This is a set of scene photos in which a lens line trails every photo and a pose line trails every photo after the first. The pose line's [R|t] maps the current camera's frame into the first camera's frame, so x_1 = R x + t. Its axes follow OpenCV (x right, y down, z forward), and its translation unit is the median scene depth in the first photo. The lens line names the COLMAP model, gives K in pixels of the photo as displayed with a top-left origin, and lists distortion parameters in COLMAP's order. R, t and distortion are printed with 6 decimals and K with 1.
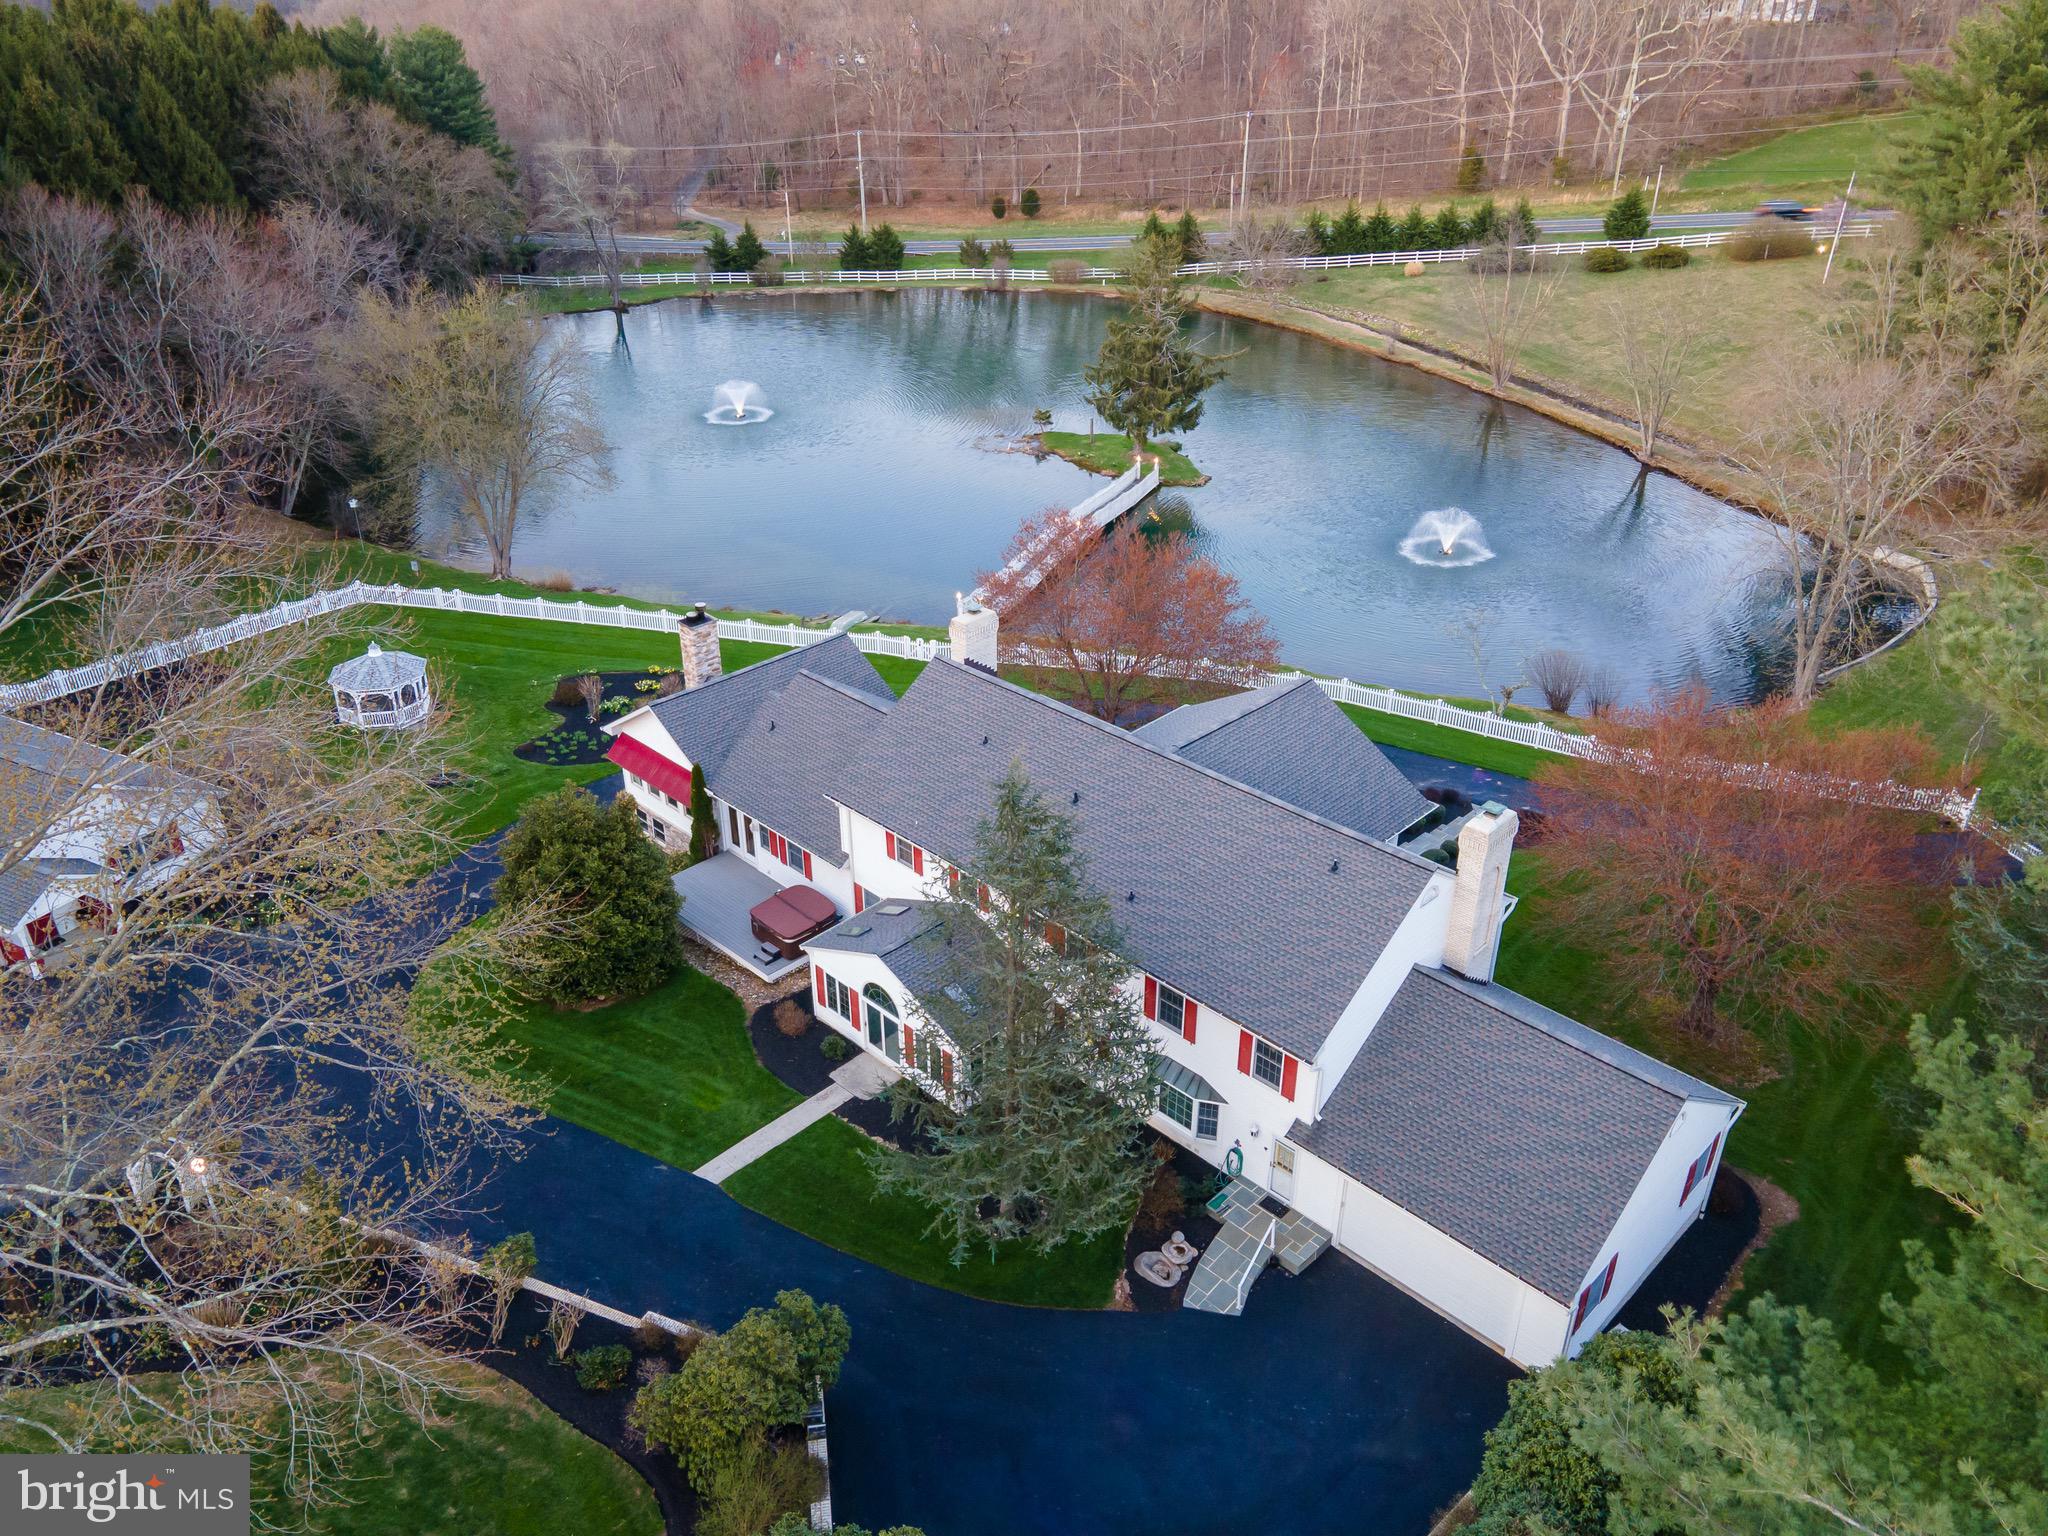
lens RADIAL K [[1465.1, 0, 1038.3], [0, 1465.1, 788.3], [0, 0, 1]] dist [0.032261, 0.004555]
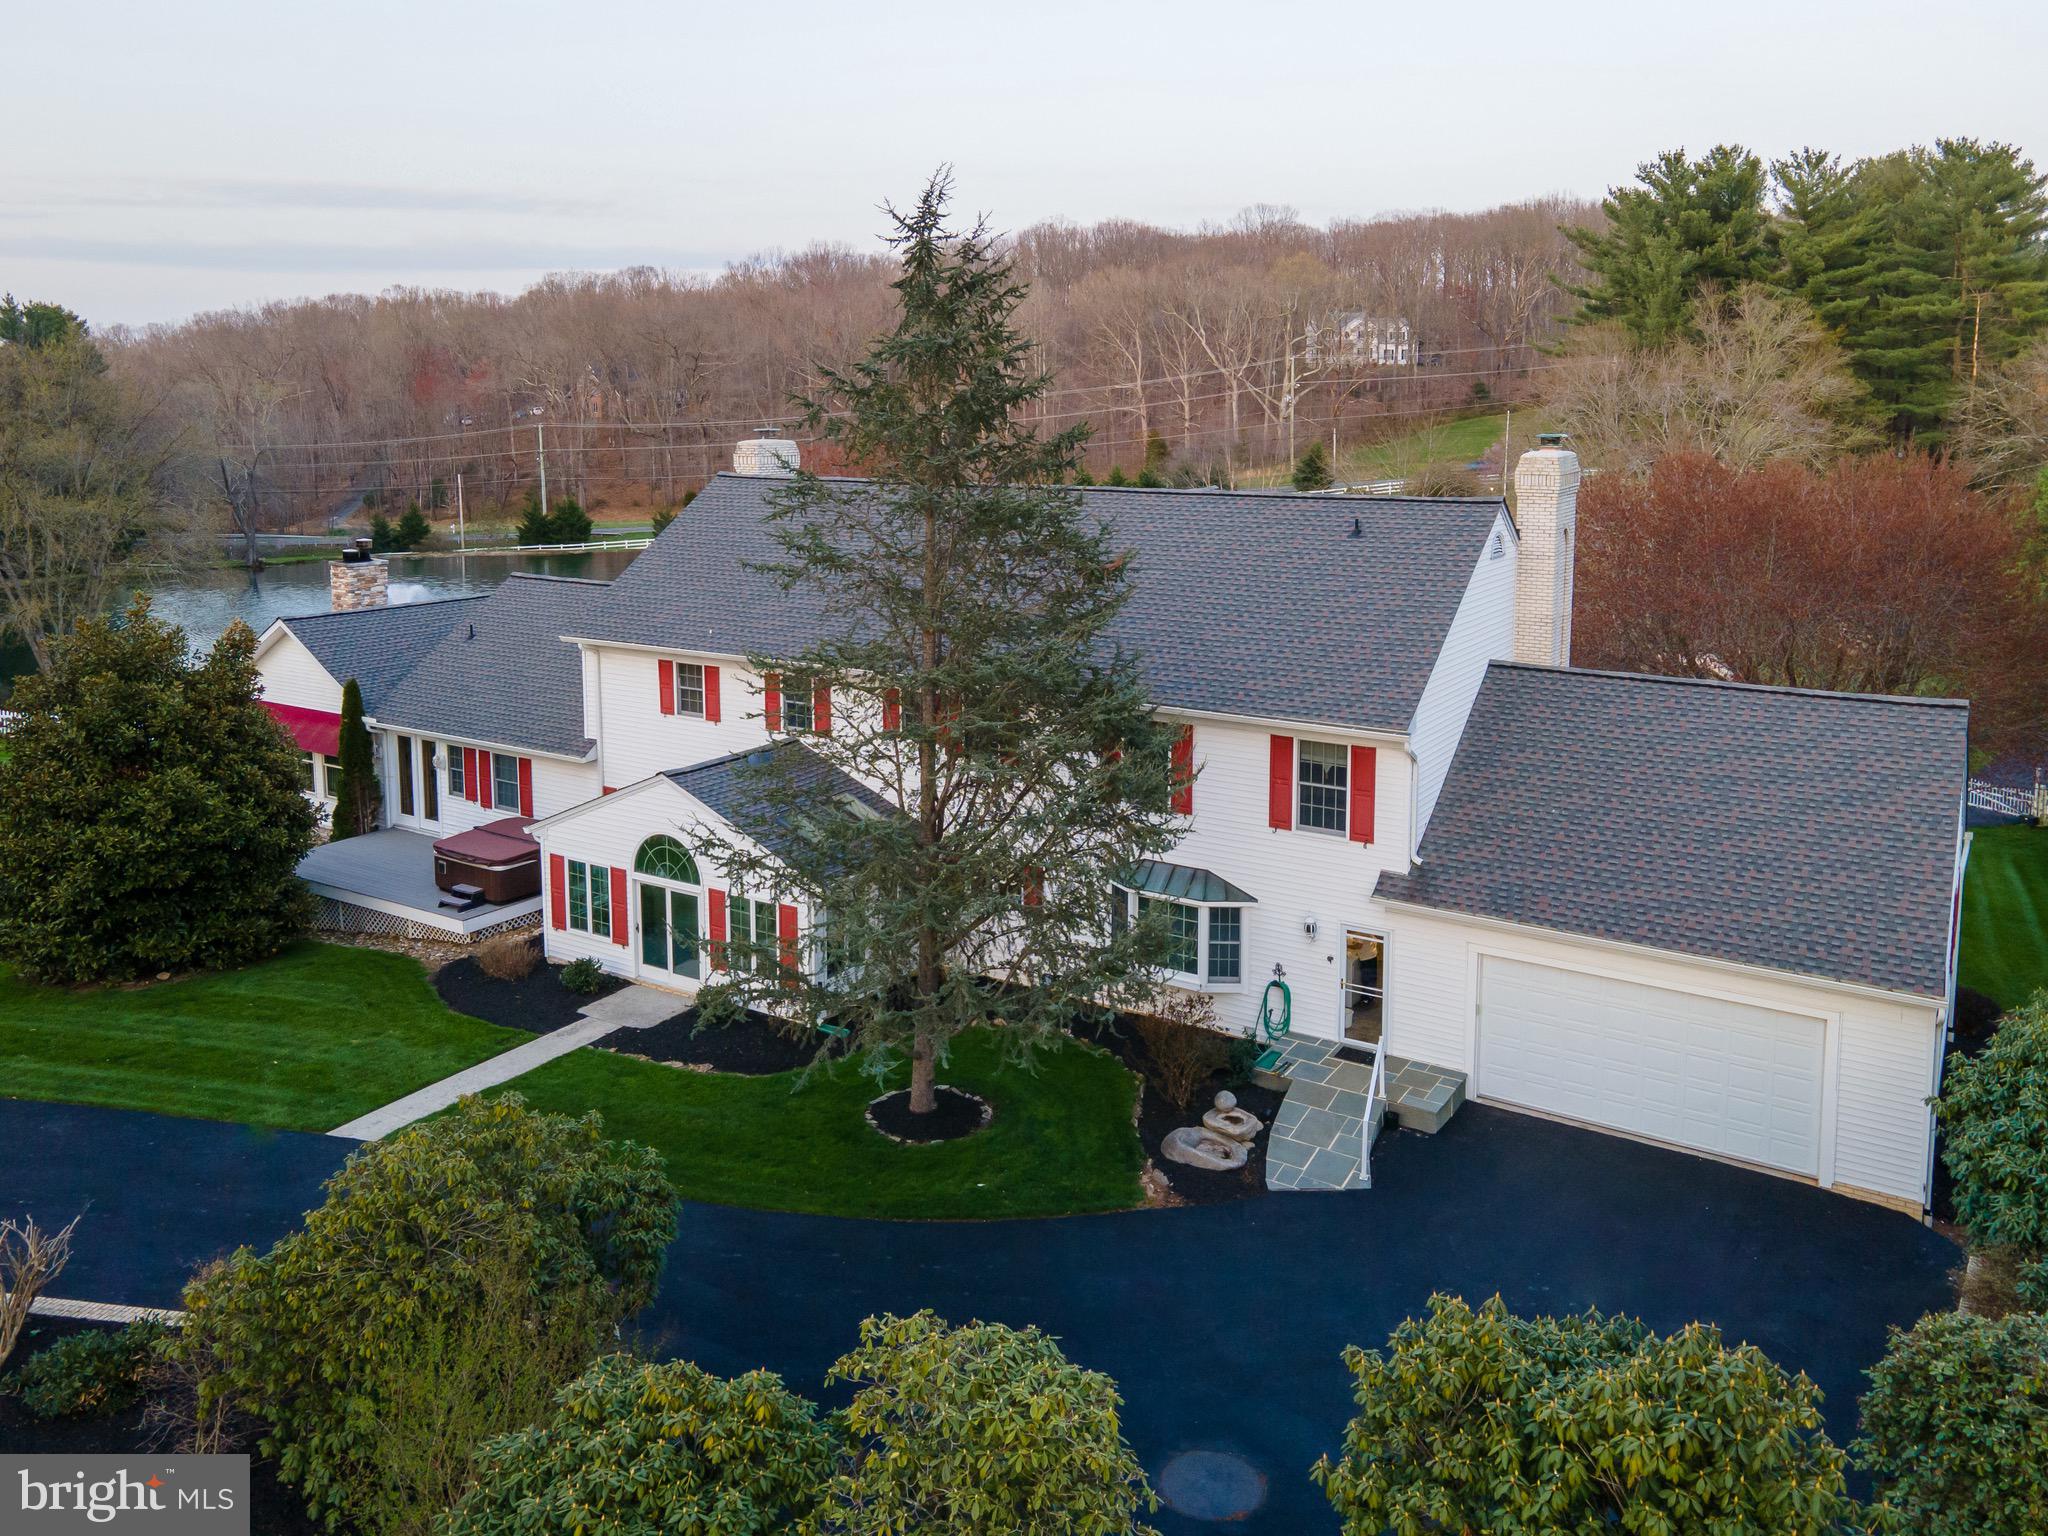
lens RADIAL K [[1465.1, 0, 1003.1], [0, 1465.1, 752.3], [0, 0, 1]] dist [0.032261, 0.004555]
pose [[0.976438, -0.033008, 0.213261, -0.099892], [0.110835, 0.924639, -0.364359, 0.344040], [-0.185163, 0.379411, 0.906511, 0.396223]]
